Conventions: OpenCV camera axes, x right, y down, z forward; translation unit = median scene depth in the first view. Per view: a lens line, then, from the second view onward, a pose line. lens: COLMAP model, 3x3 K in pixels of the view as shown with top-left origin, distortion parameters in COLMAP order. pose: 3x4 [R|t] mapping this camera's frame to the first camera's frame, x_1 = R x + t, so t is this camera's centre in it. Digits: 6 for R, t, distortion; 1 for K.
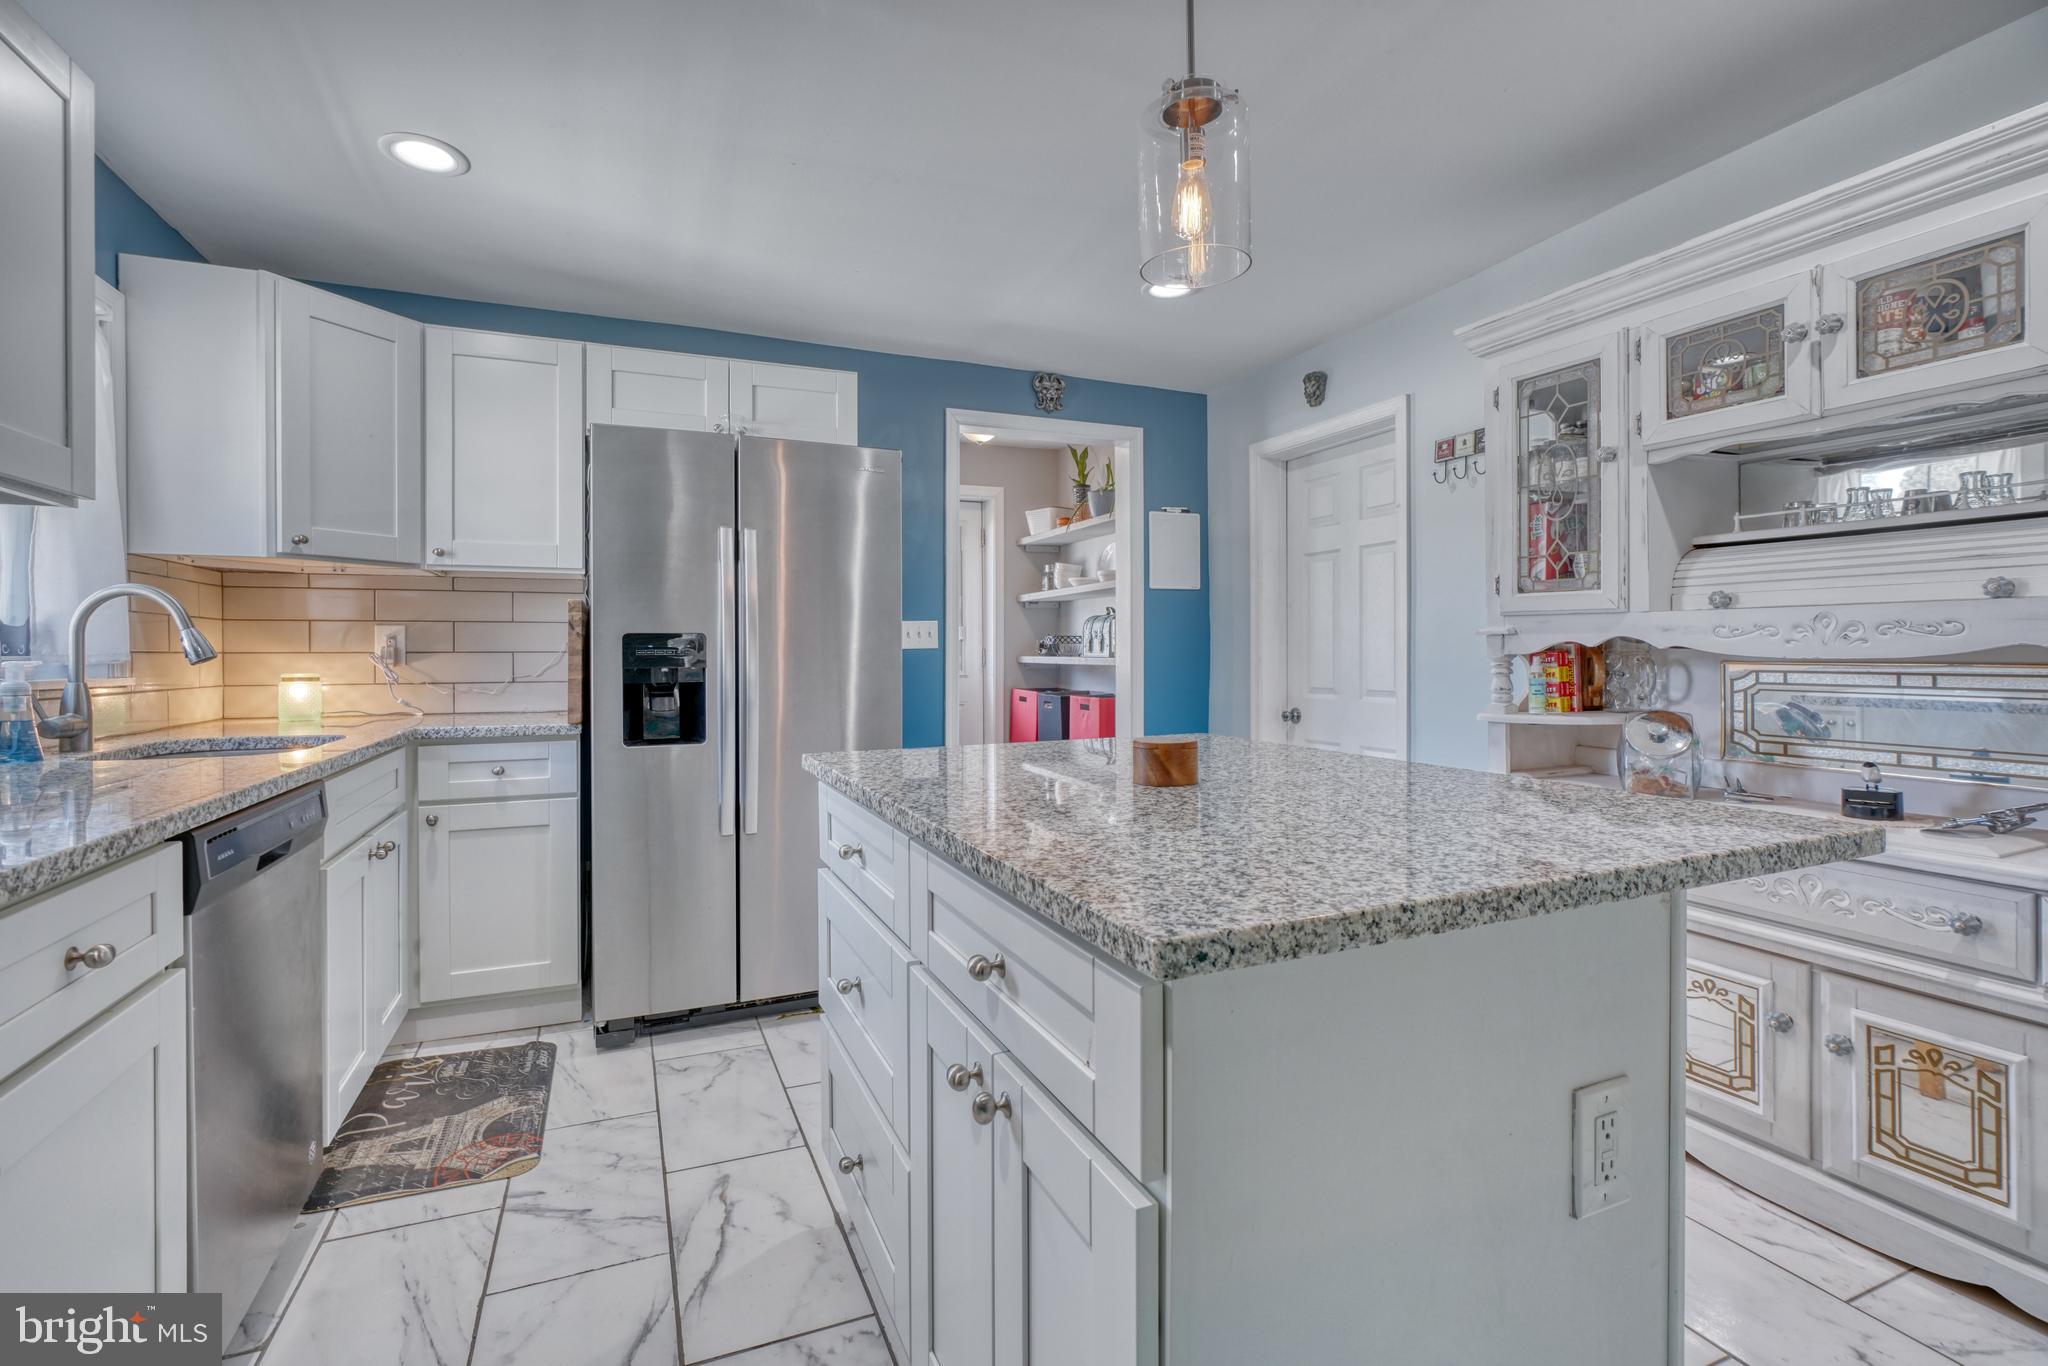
lens RADIAL K [[925.2, 0, 1013.4], [0, 925.2, 651.4], [0, 0, 1]] dist [-0.014964, 0.006238]
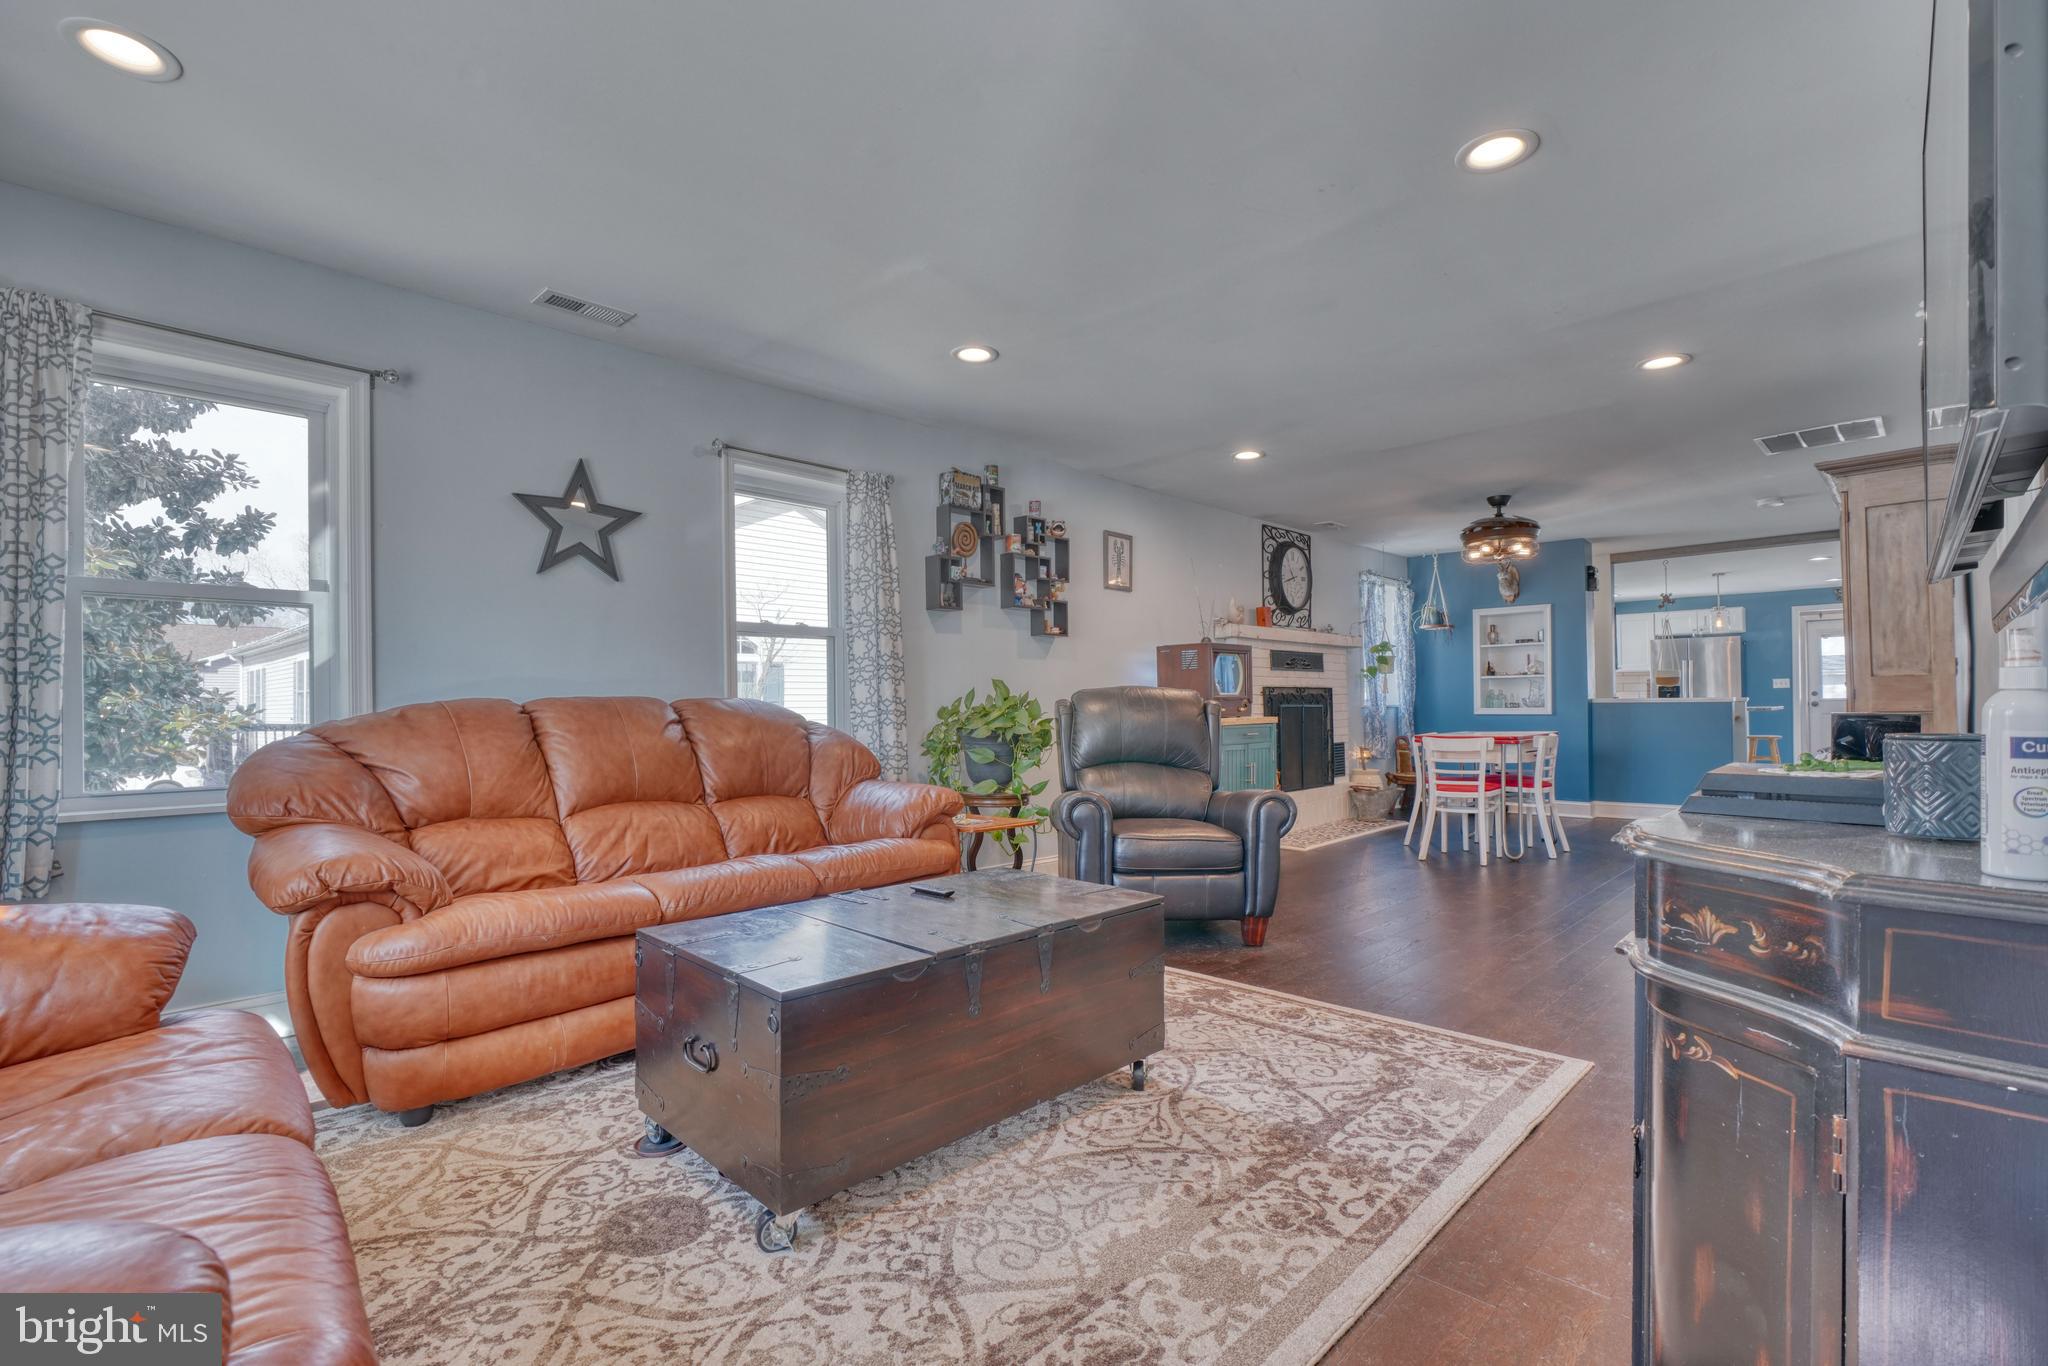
lens RADIAL K [[925.2, 0, 1022.2], [0, 925.2, 690.8], [0, 0, 1]] dist [-0.014964, 0.006238]
pose [[0.386207, -0.016007, -0.922273, 2.472602], [0.007185, 0.999871, -0.014345, 0.043333], [0.922384, -0.001086, 0.386272, -3.524042]]
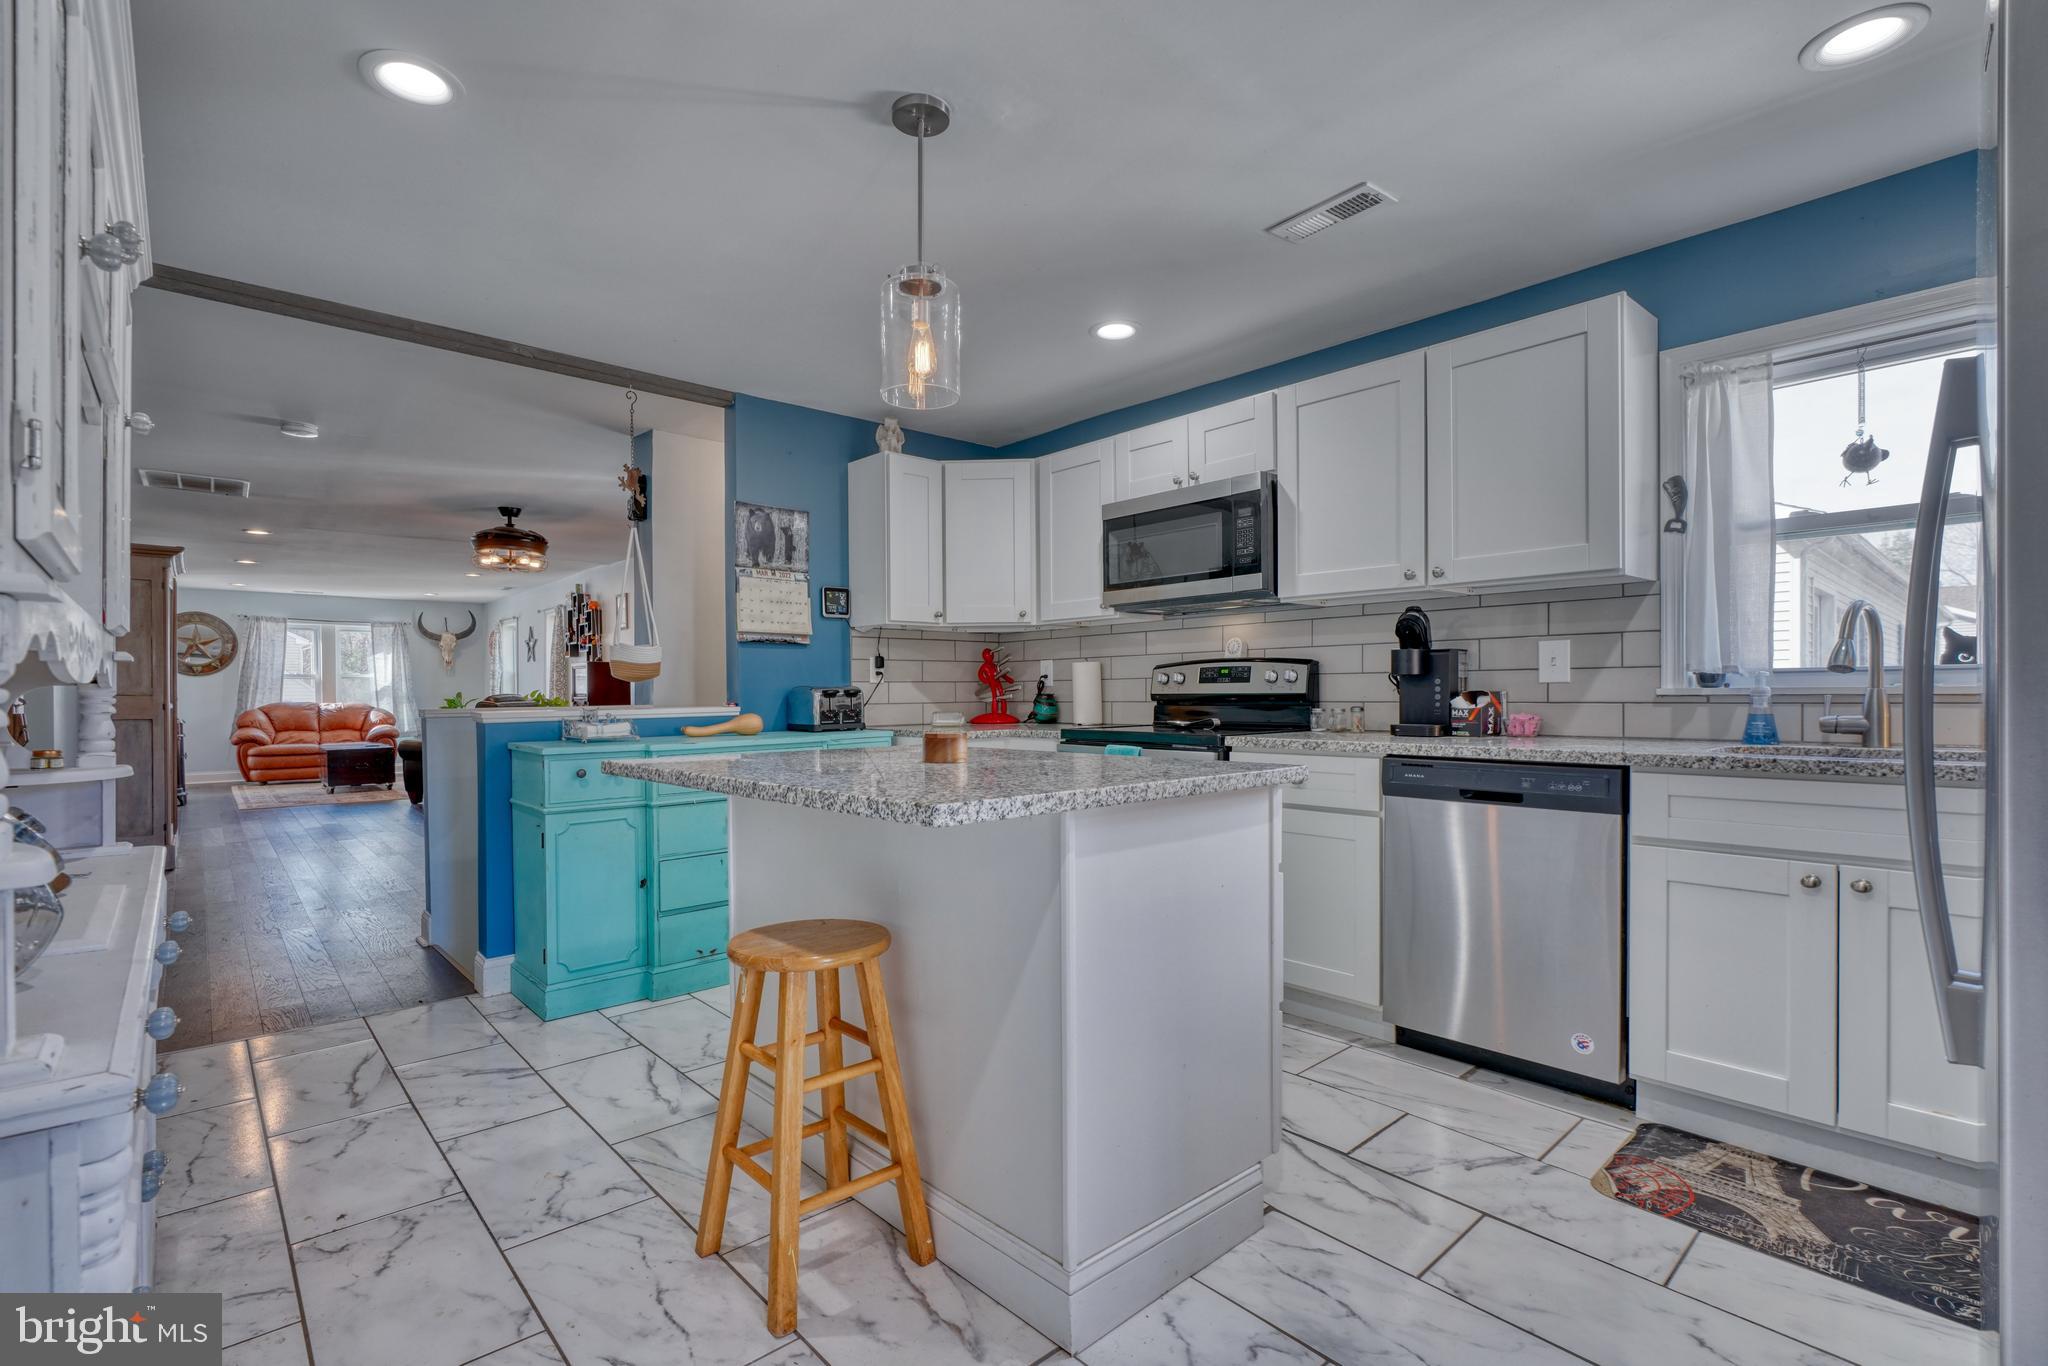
lens RADIAL K [[925.2, 0, 989.8], [0, 925.2, 705.1], [0, 0, 1]] dist [-0.014964, 0.006238]
pose [[-0.951752, 0.020102, -0.306210, 0.294285], [0.014609, 0.999689, 0.020220, 0.011568], [0.306521, 0.014771, -0.951749, 1.323553]]
